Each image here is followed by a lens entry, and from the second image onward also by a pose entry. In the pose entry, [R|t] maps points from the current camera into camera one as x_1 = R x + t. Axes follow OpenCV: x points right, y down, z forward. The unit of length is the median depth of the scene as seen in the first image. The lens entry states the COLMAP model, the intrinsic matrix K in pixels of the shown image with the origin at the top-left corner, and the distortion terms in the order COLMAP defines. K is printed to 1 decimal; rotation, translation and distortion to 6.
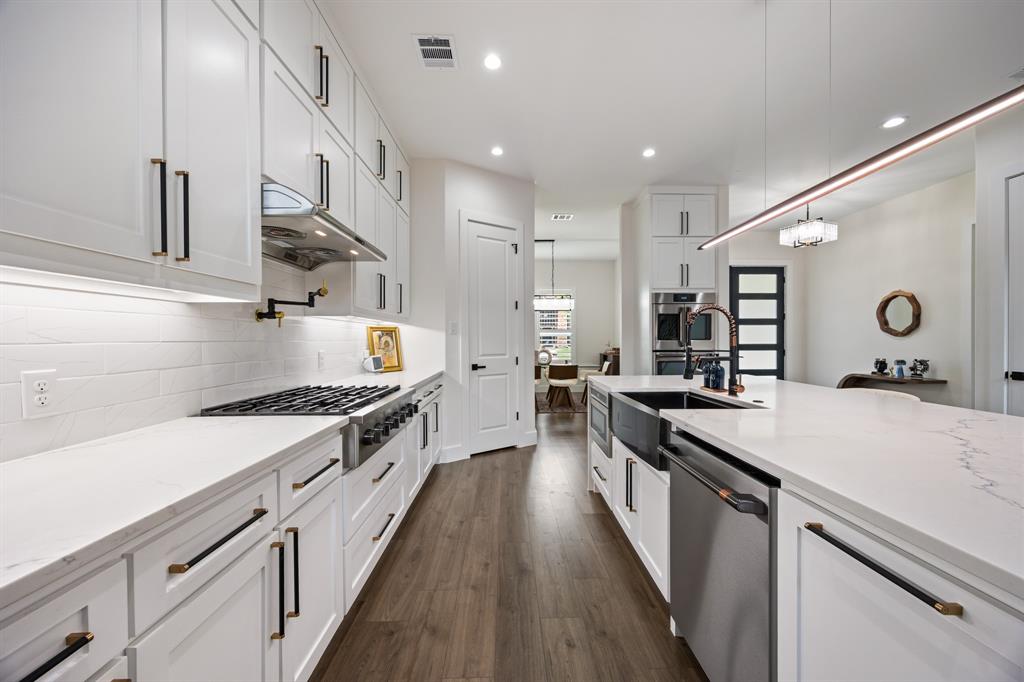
lens RADIAL K [[390.9, 0, 516.3], [0, 390.9, 342.3], [0, 0, 1]] dist [-0.000916, -0.000007]
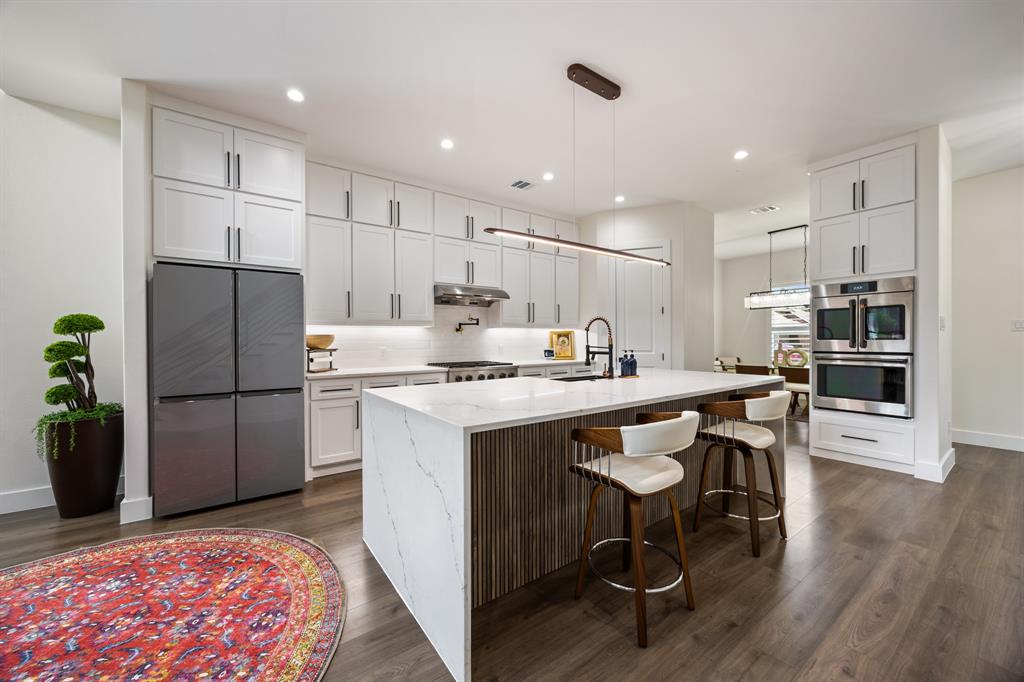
lens RADIAL K [[390.9, 0, 514.7], [0, 390.9, 341.2], [0, 0, 1]] dist [-0.000916, -0.000007]
pose [[0.569062, 0.003504, -0.822287, 0.691905], [-0.003746, 0.999992, 0.001669, -0.001380], [0.822286, 0.002131, 0.569070, -0.048030]]
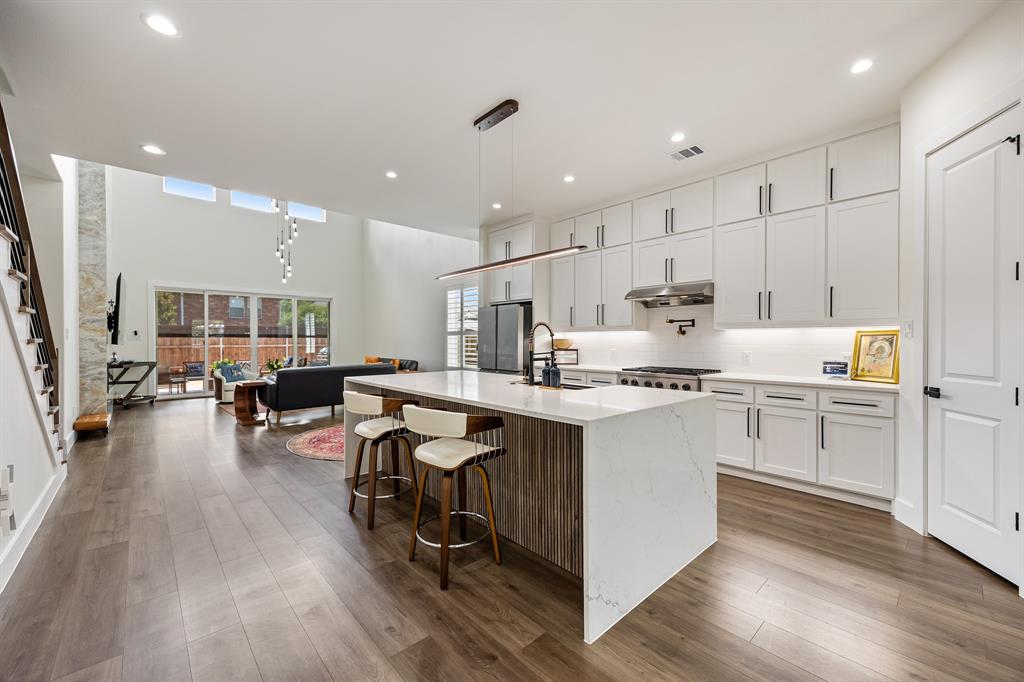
lens RADIAL K [[390.9, 0, 507.4], [0, 390.9, 344.0], [0, 0, 1]] dist [-0.000916, -0.000007]
pose [[-0.760533, 0.007738, -0.649254, 0.687132], [-0.003792, 0.999859, 0.016359, -0.016399], [0.649289, 0.014903, -0.760396, 0.902754]]
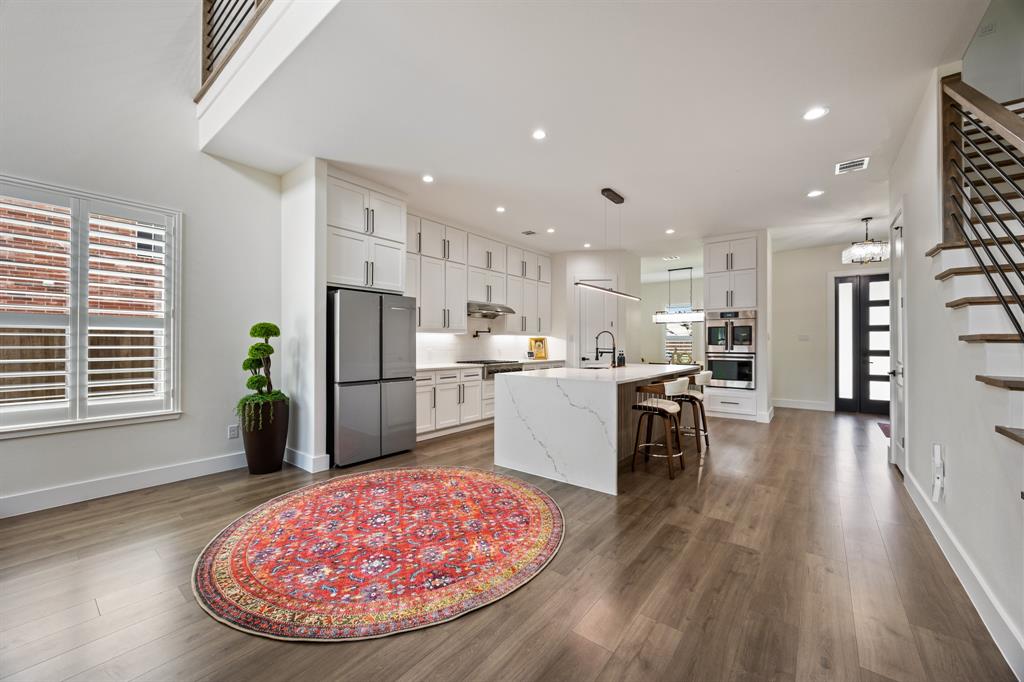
lens RADIAL K [[390.9, 0, 515.7], [0, 390.9, 342.5], [0, 0, 1]] dist [-0.000916, -0.000007]
pose [[0.771774, 0.001896, -0.635894, 0.729452], [-0.009418, 0.999920, -0.008448, 0.003124], [0.635827, 0.012509, 0.771730, -0.560097]]
